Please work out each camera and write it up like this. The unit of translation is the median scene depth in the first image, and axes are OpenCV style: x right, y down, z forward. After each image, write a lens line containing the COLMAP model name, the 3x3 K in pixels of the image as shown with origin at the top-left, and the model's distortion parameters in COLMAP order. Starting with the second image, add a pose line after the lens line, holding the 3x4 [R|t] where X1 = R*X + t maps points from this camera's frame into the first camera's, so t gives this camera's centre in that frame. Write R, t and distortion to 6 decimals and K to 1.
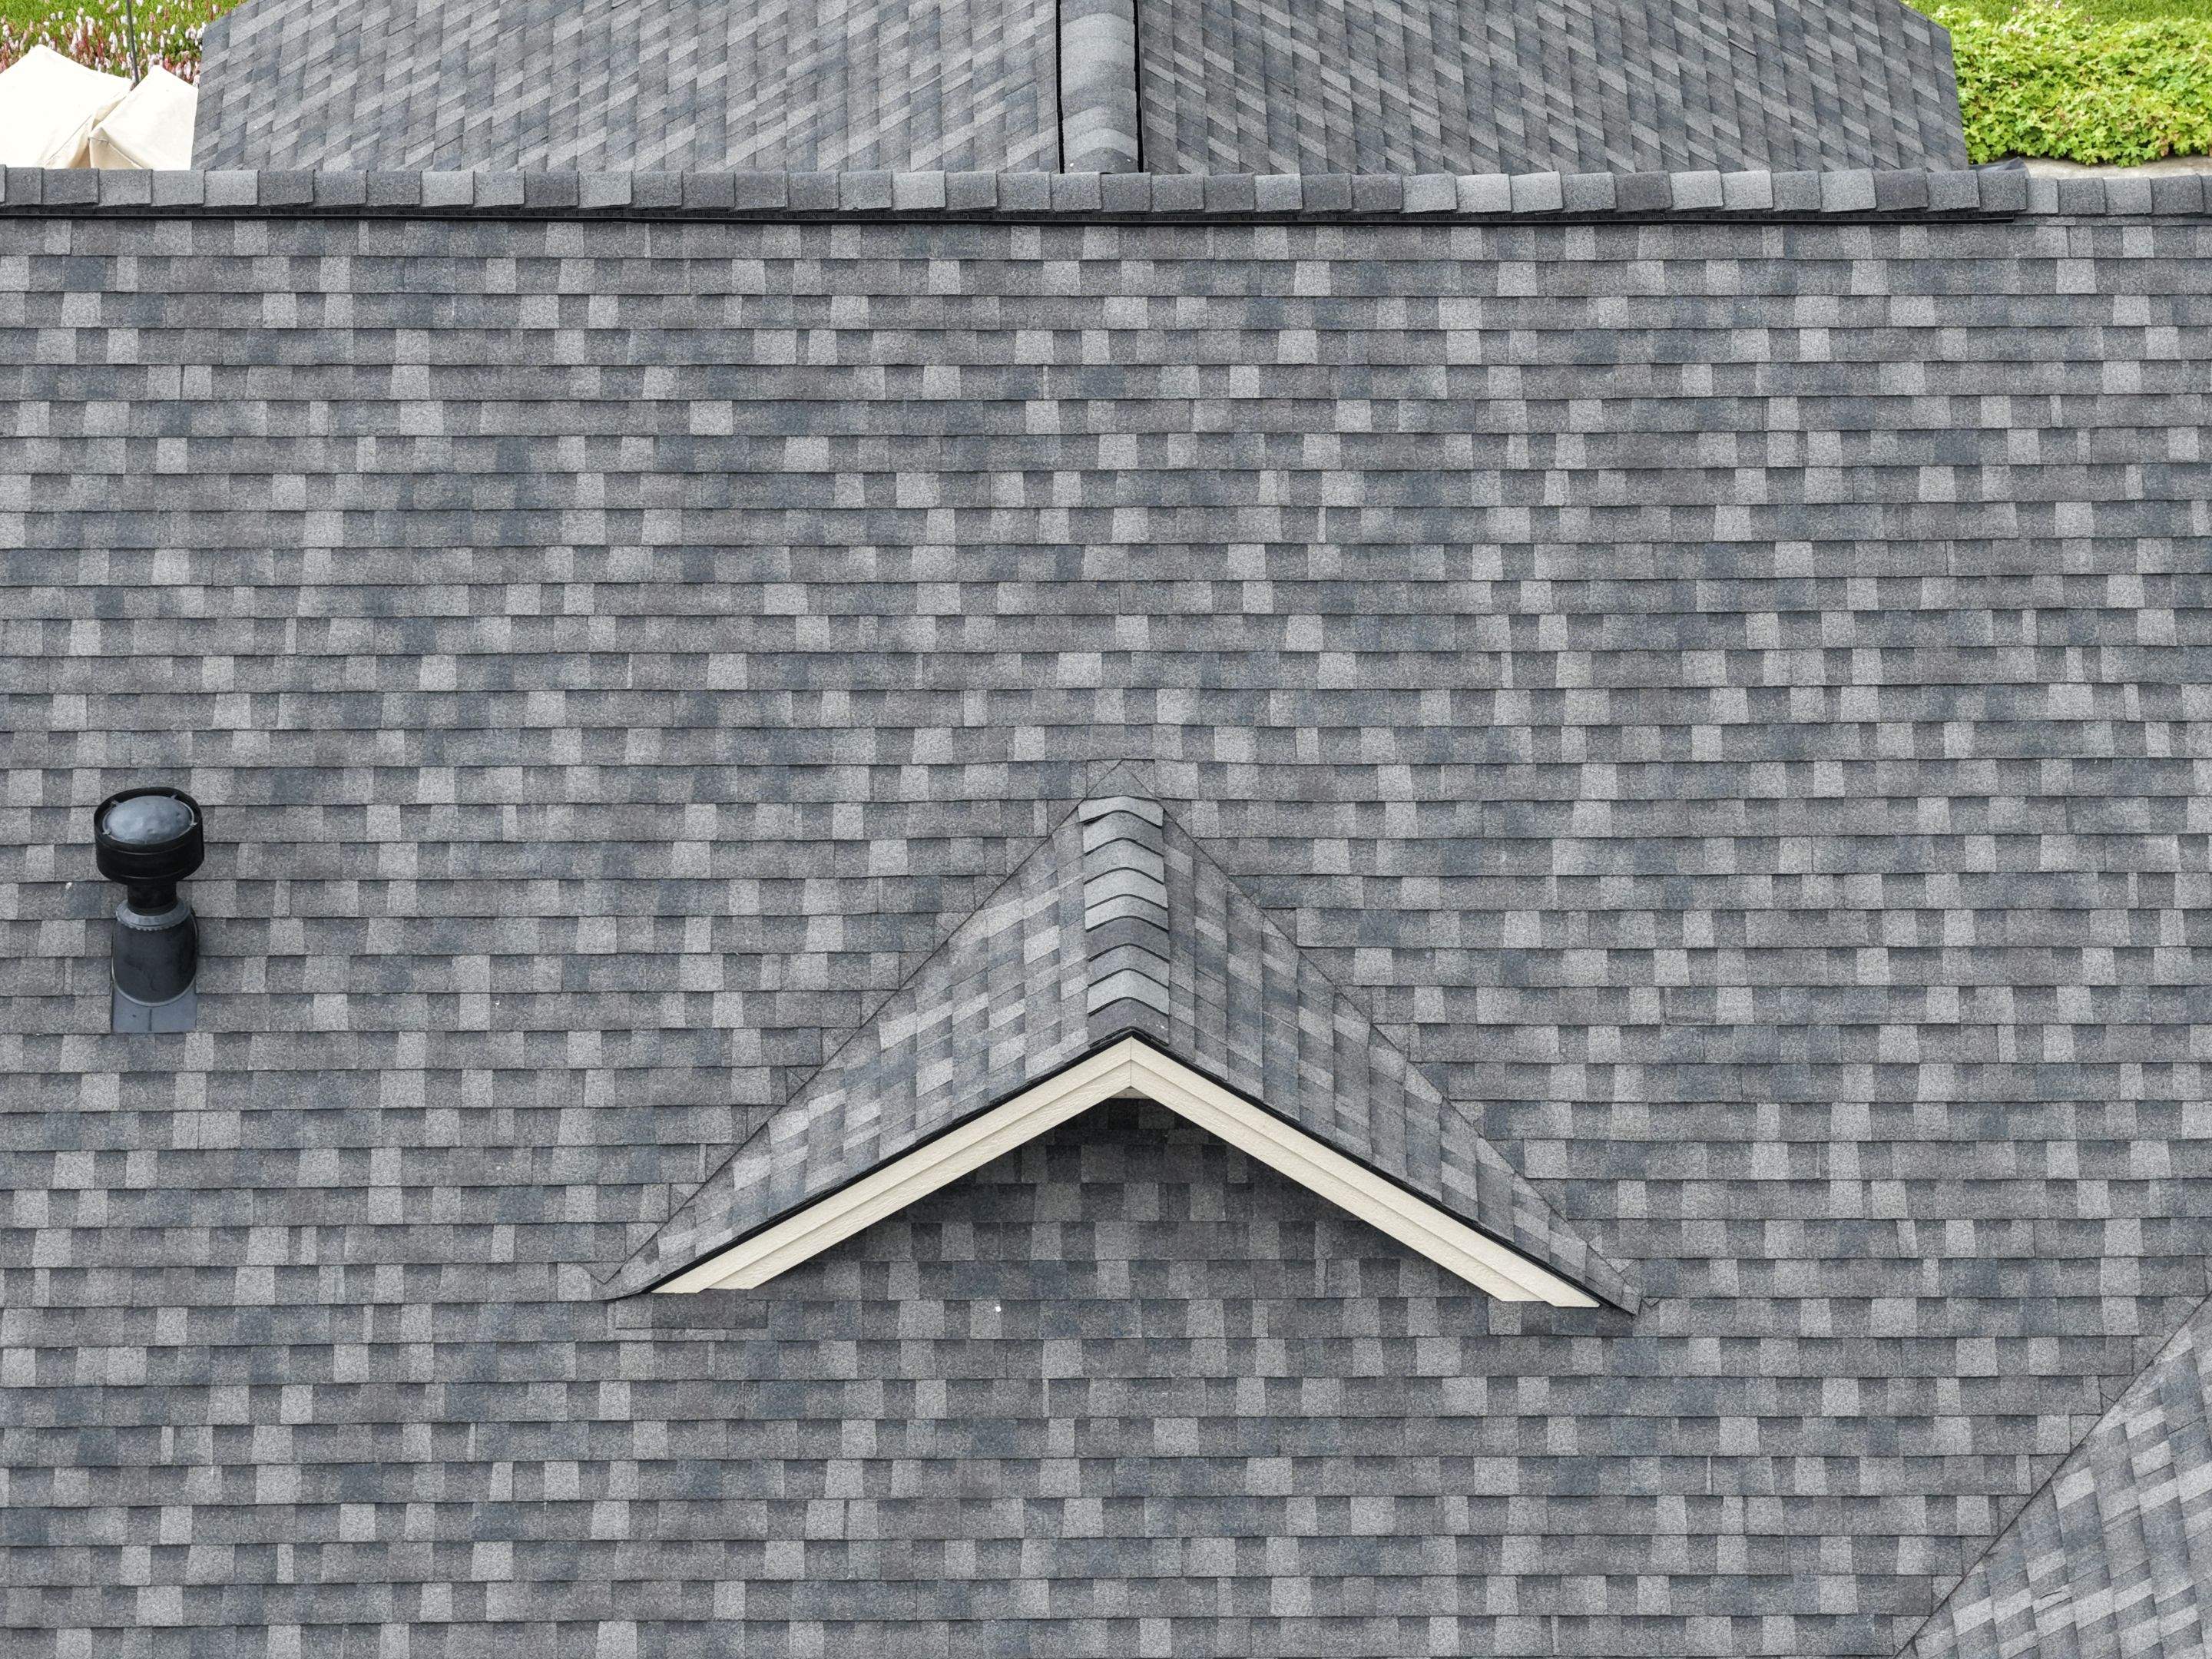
lens RADIAL K [[12298.2, 0, 1117.8], [0, 12298.2, 834.0], [0, 0, 1]] dist [0.628300, -0.480767]
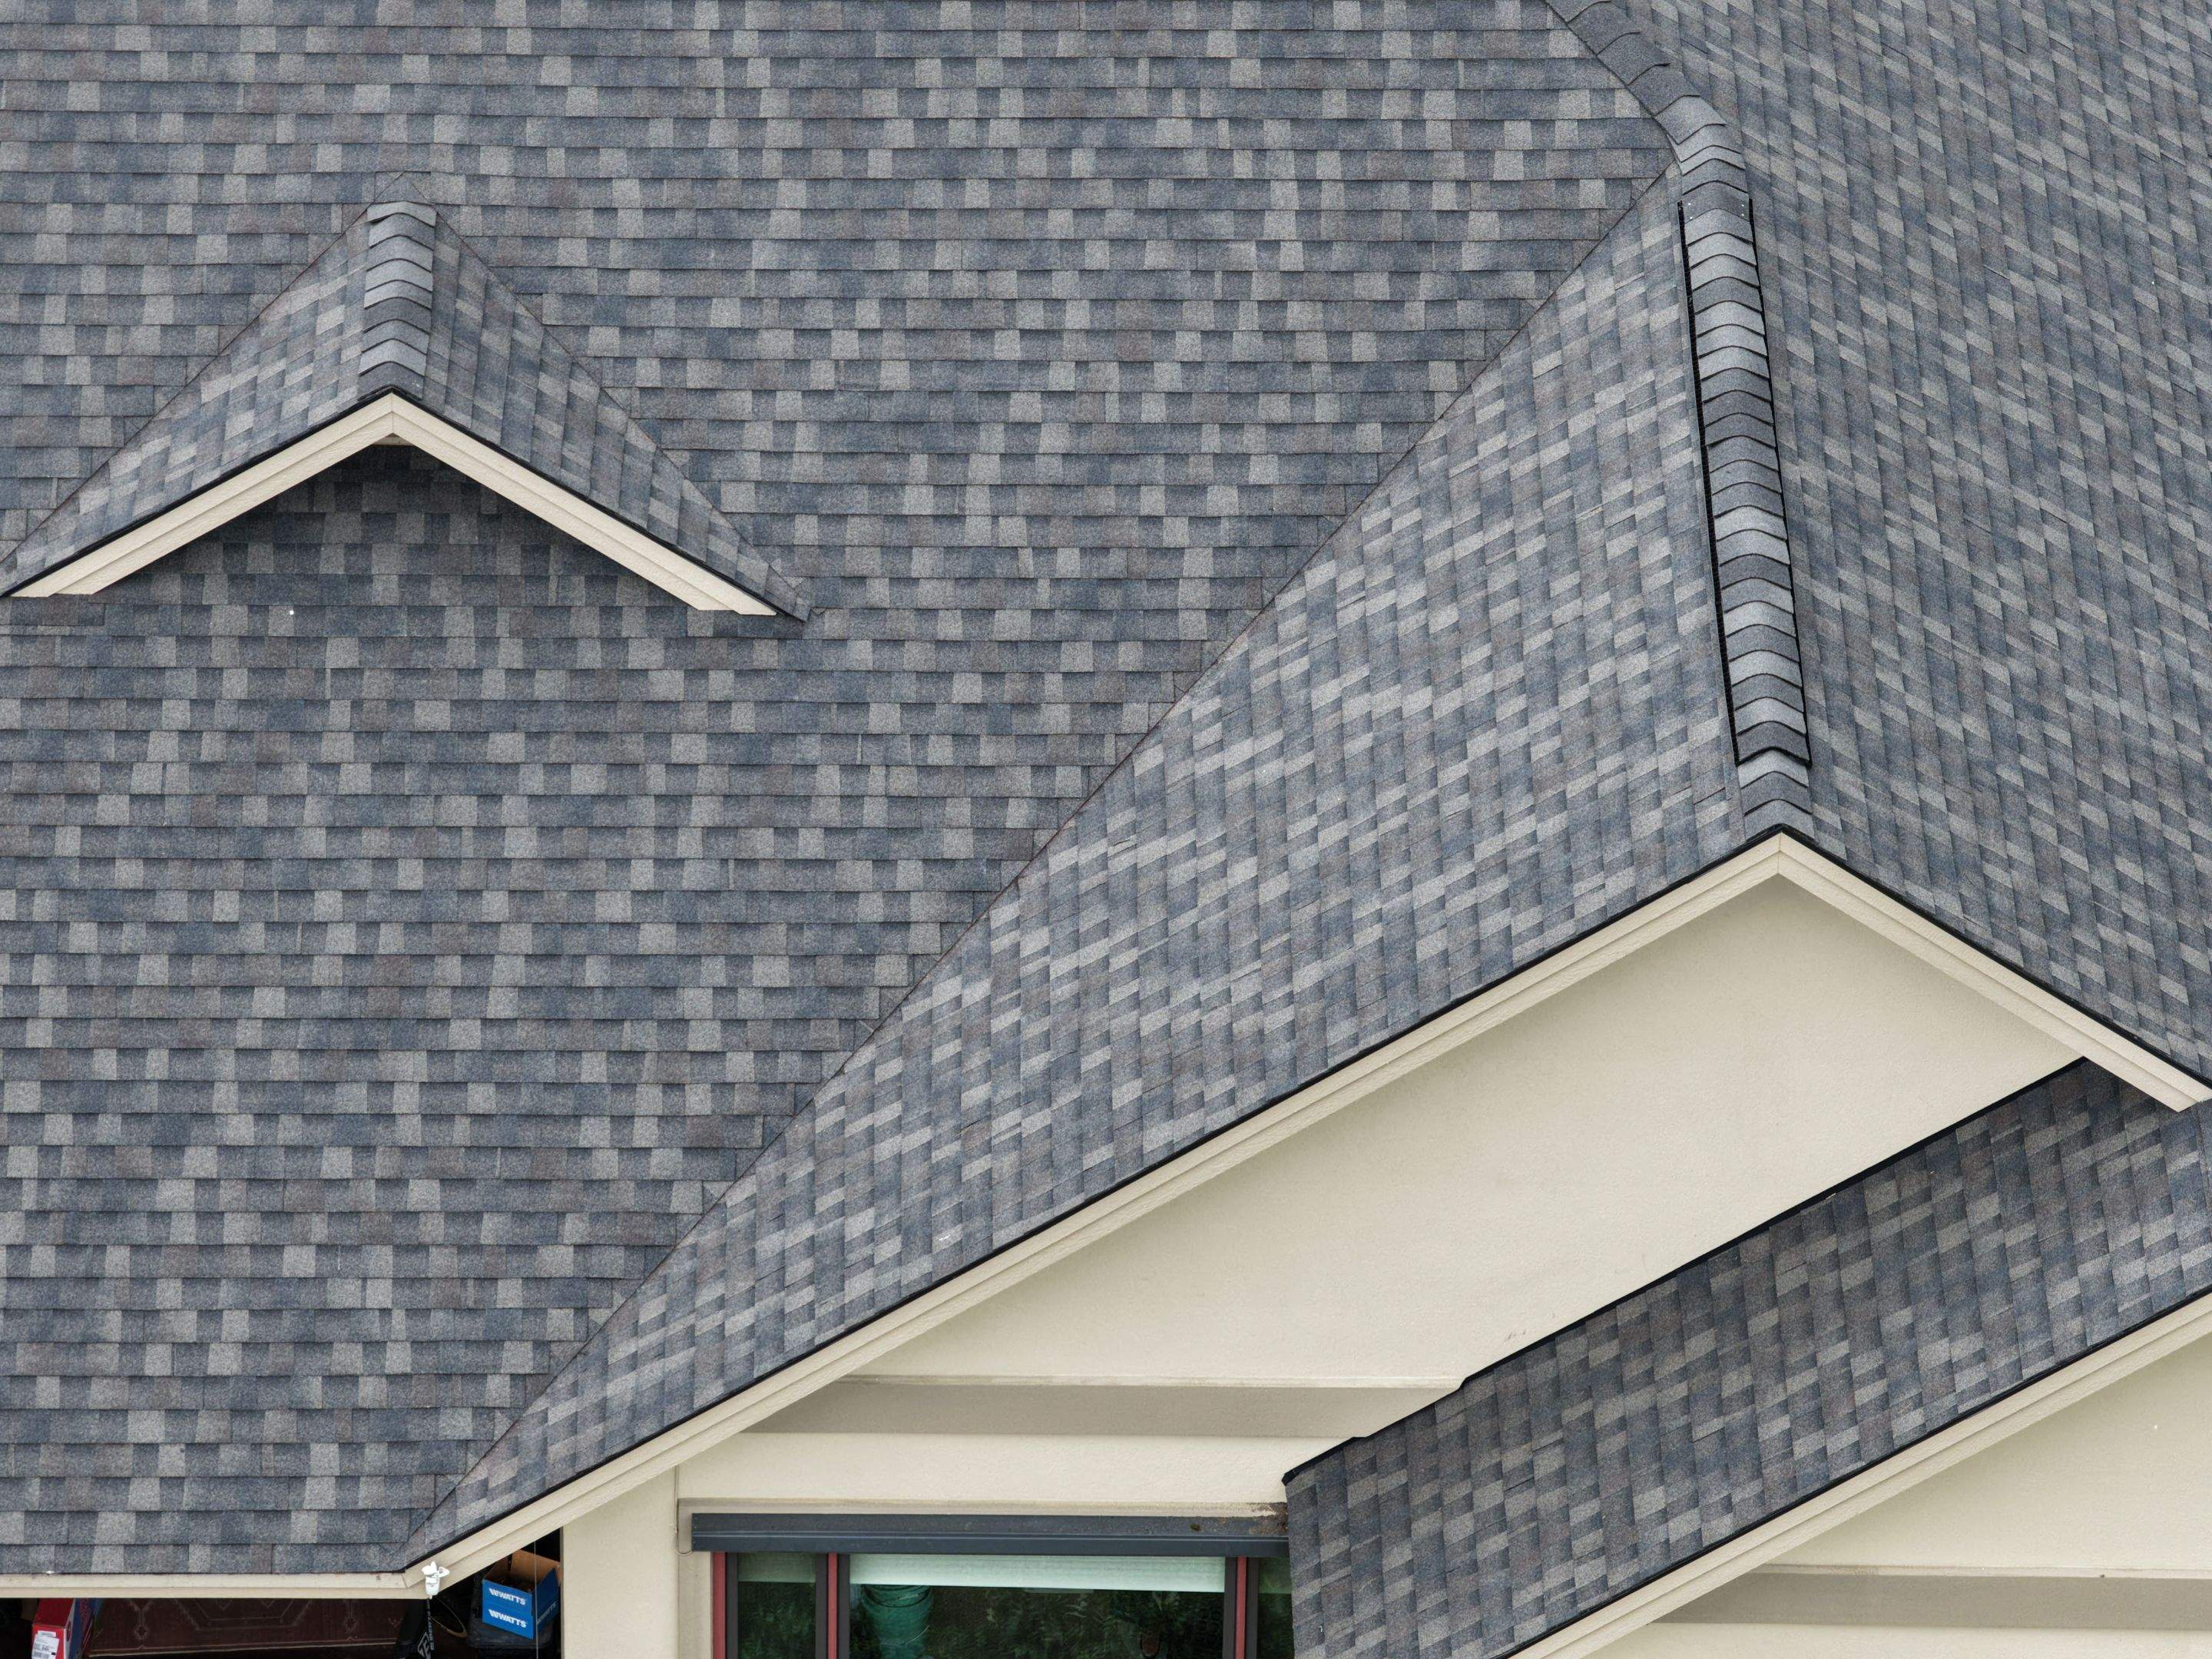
lens RADIAL K [[12298.2, 0, 1117.8], [0, 12298.2, 834.0], [0, 0, 1]] dist [0.628300, -0.480767]
pose [[0.999944, 0.007590, 0.007423, 0.064212], [-0.007895, 0.999088, 0.041959, 0.007919], [-0.007098, -0.042015, 0.999092, -0.245038]]
